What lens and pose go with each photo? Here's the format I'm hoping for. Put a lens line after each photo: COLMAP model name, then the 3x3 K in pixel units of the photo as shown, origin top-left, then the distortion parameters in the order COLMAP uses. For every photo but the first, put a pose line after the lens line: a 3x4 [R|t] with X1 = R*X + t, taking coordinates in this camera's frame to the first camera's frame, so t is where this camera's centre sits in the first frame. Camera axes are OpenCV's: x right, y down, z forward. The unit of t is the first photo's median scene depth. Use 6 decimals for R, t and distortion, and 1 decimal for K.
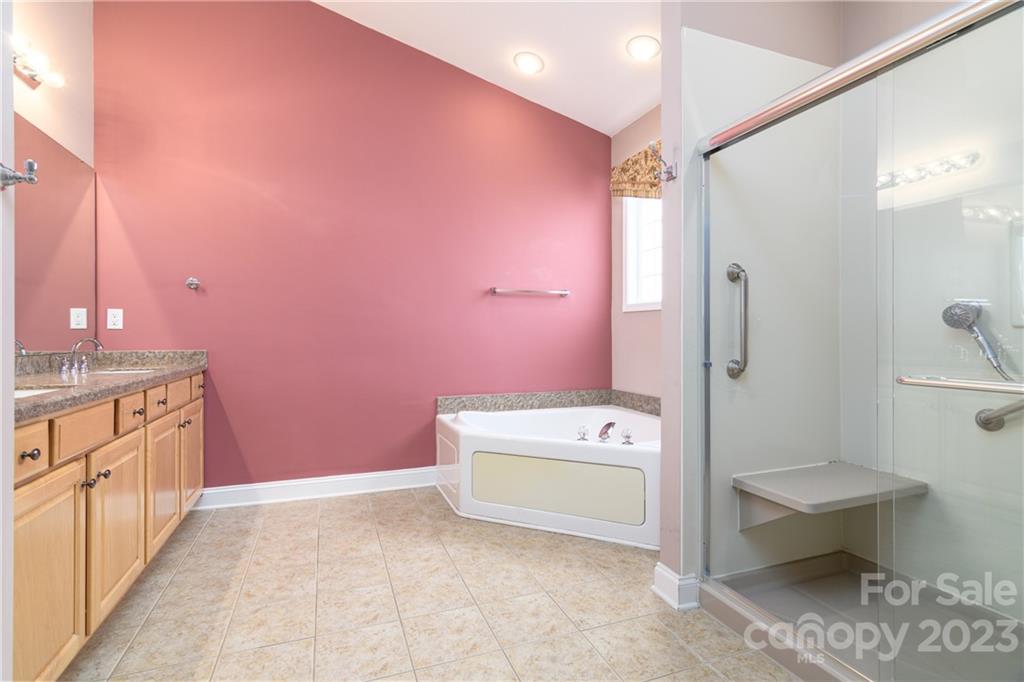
lens RADIAL K [[496.2, 0, 506.0], [0, 496.2, 337.4], [0, 0, 1]] dist [0.000112, 0.002348]
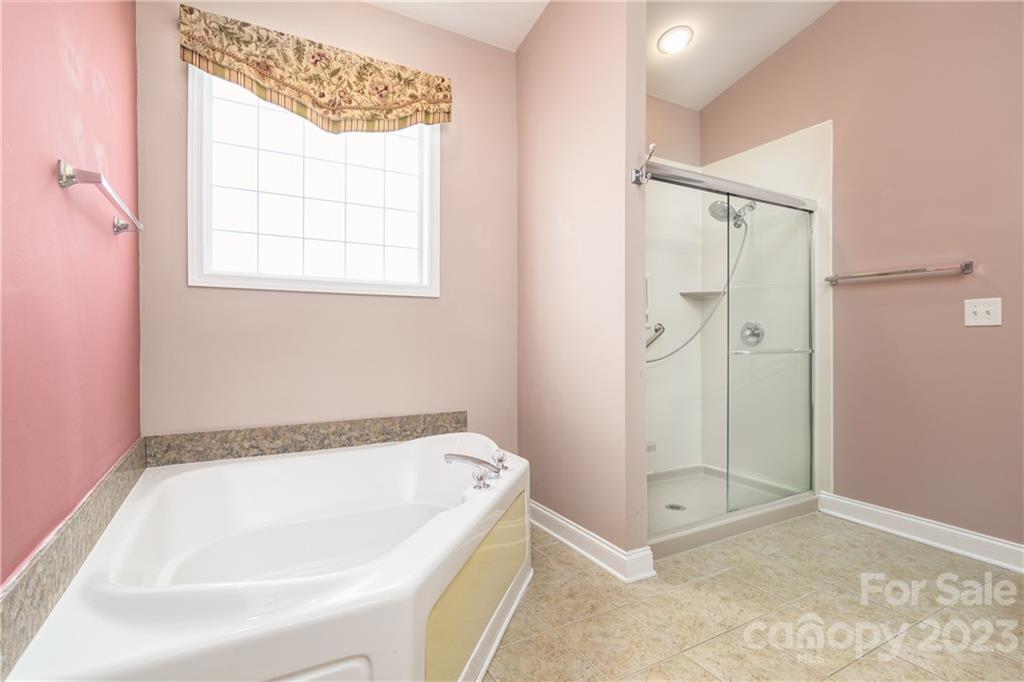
lens RADIAL K [[496.2, 0, 504.2], [0, 496.2, 336.4], [0, 0, 1]] dist [0.000112, 0.002348]
pose [[-0.159175, -0.003072, 0.987246, -0.387730], [0.001628, 0.999993, 0.003374, 0.002933], [-0.987249, 0.002144, -0.159169, 0.830783]]
